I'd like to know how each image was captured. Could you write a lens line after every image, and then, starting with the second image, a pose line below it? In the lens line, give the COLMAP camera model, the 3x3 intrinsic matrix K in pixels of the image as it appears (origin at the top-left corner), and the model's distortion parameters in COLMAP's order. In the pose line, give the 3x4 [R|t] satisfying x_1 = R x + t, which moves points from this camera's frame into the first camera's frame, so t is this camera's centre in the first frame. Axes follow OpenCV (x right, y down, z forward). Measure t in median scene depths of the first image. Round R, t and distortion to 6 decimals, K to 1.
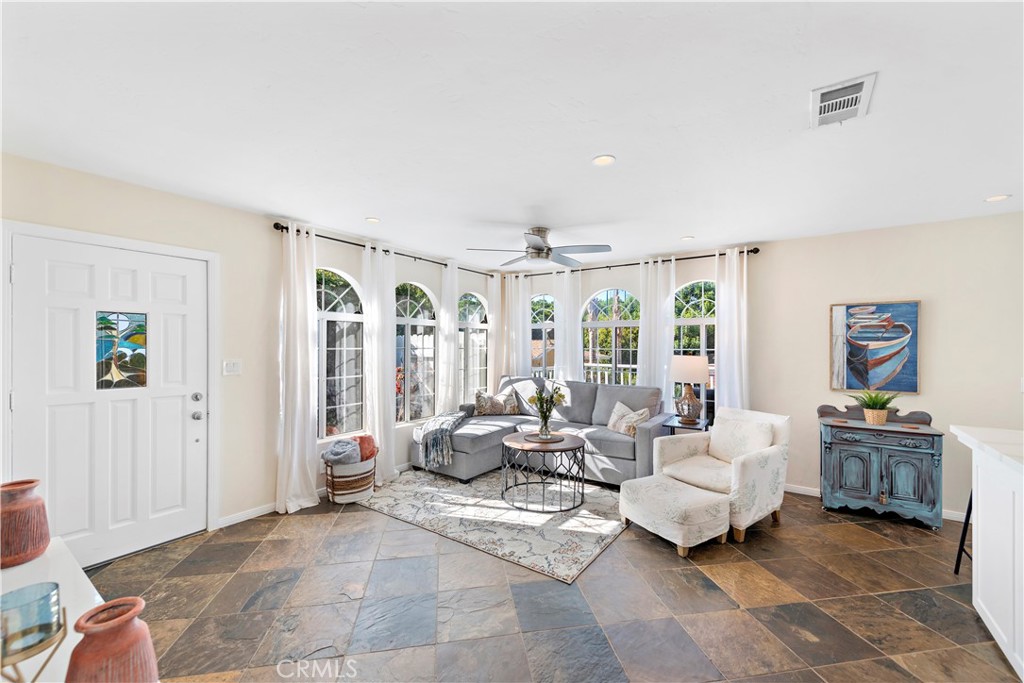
lens RADIAL K [[409.3, 0, 512.6], [0, 409.3, 344.2], [0, 0, 1]] dist [0.012368, -0.000281]
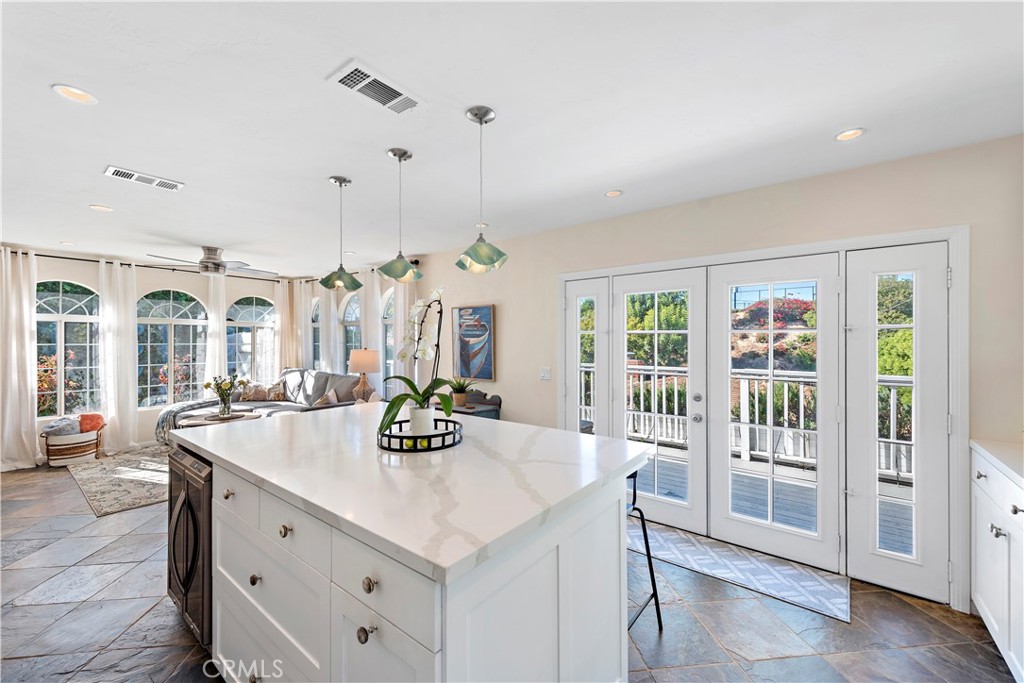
lens RADIAL K [[407.7, 0, 512.2], [0, 407.7, 337.8], [0, 0, 1]] dist [0.008397, -0.000791]
pose [[0.998605, -0.001483, -0.052783, 1.081755], [0.001193, 0.999984, -0.005513, -0.000486], [0.052790, 0.005443, 0.998591, -0.196647]]
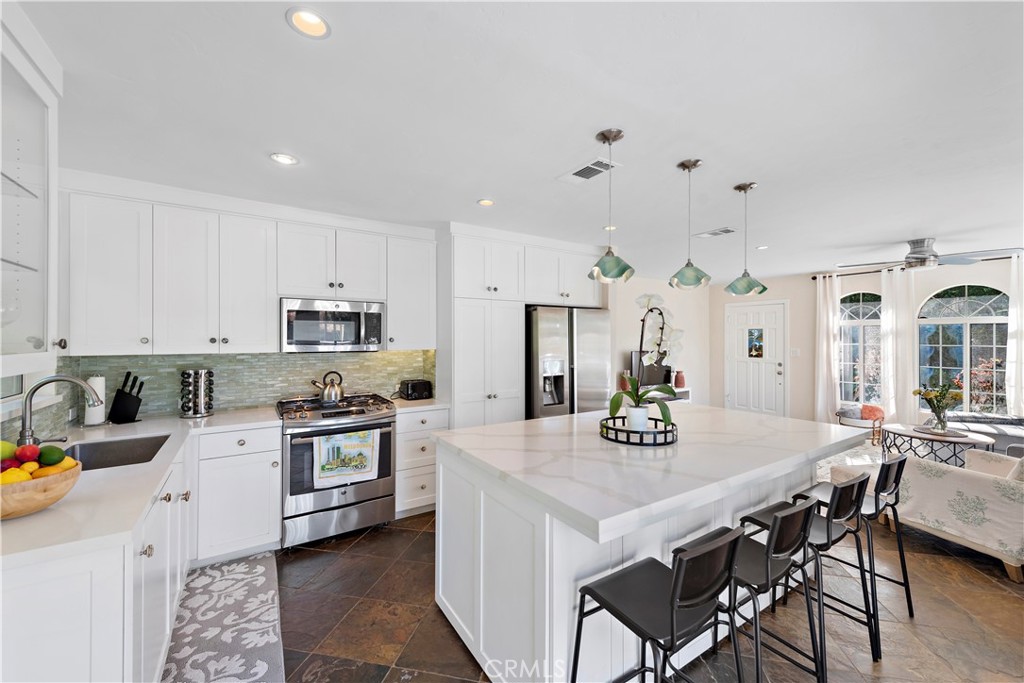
lens RADIAL K [[407.7, 0, 512.2], [0, 407.7, 337.8], [0, 0, 1]] dist [0.008397, -0.000791]
pose [[-0.370239, -0.002042, -0.928934, 1.579215], [0.000703, 0.999997, -0.002478, -0.011978], [0.928936, -0.001571, -0.370236, 0.401513]]
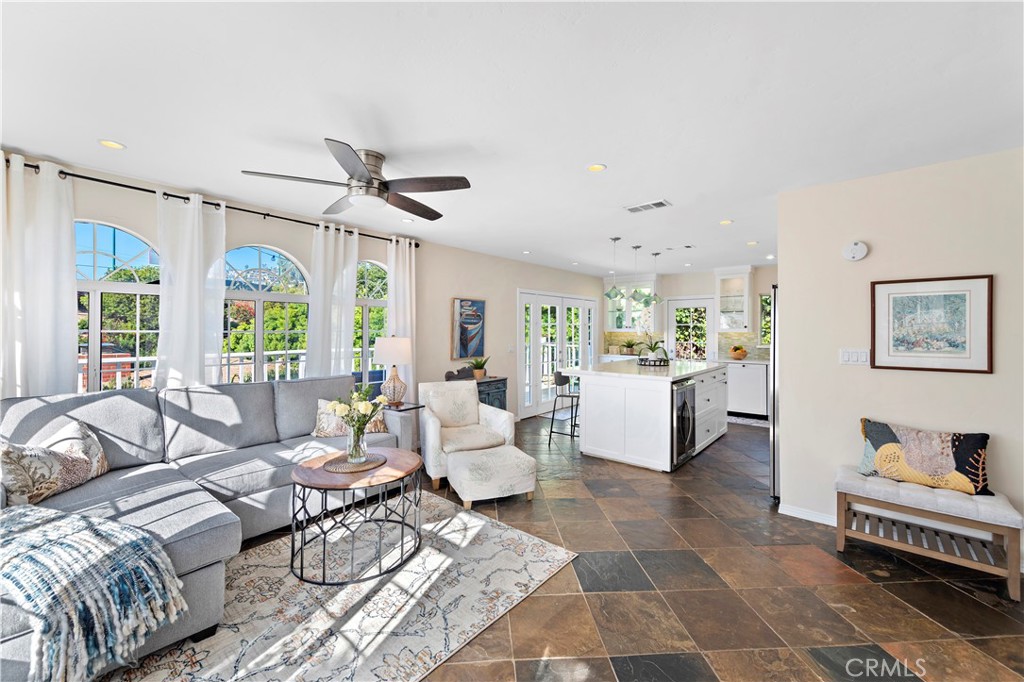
lens RADIAL K [[413.0, 0, 509.4], [0, 413.0, 327.6], [0, 0, 1]] dist [0.016233, -0.000042]
pose [[0.090103, 0.004353, 0.995923, -0.630361], [-0.004364, 0.999983, -0.003976, 0.008430], [-0.995923, -0.003988, 0.090120, 0.738601]]
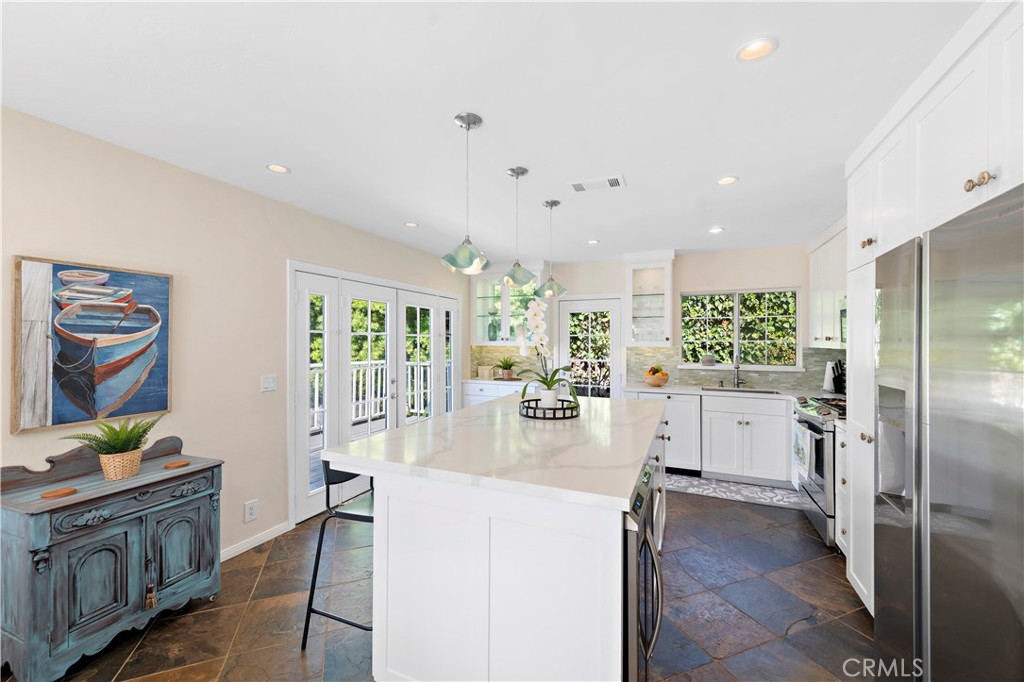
lens RADIAL K [[402.8, 0, 511.8], [0, 402.8, 343.1], [0, 0, 1]] dist [0.002083, -0.000012]
pose [[-0.199073, -0.006215, 0.979965, 0.211408], [-0.003922, 0.999977, 0.005546, 0.000829], [-0.979977, -0.002739, -0.199093, 0.567584]]
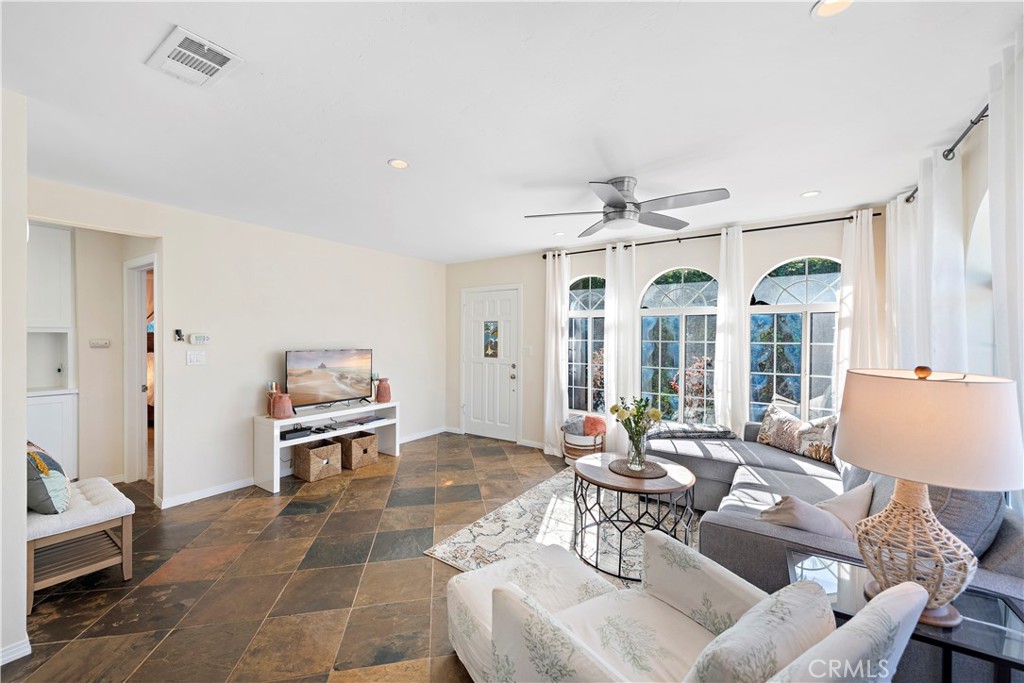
lens RADIAL K [[398.4, 0, 511.7], [0, 398.4, 342.7], [0, 0, 1]] dist [0.003335, -0.000087]
pose [[0.005606, 0.011710, -0.999916, 0.820650], [-0.003903, 0.999924, 0.011689, 0.004947], [0.999977, 0.003837, 0.005652, 0.838644]]
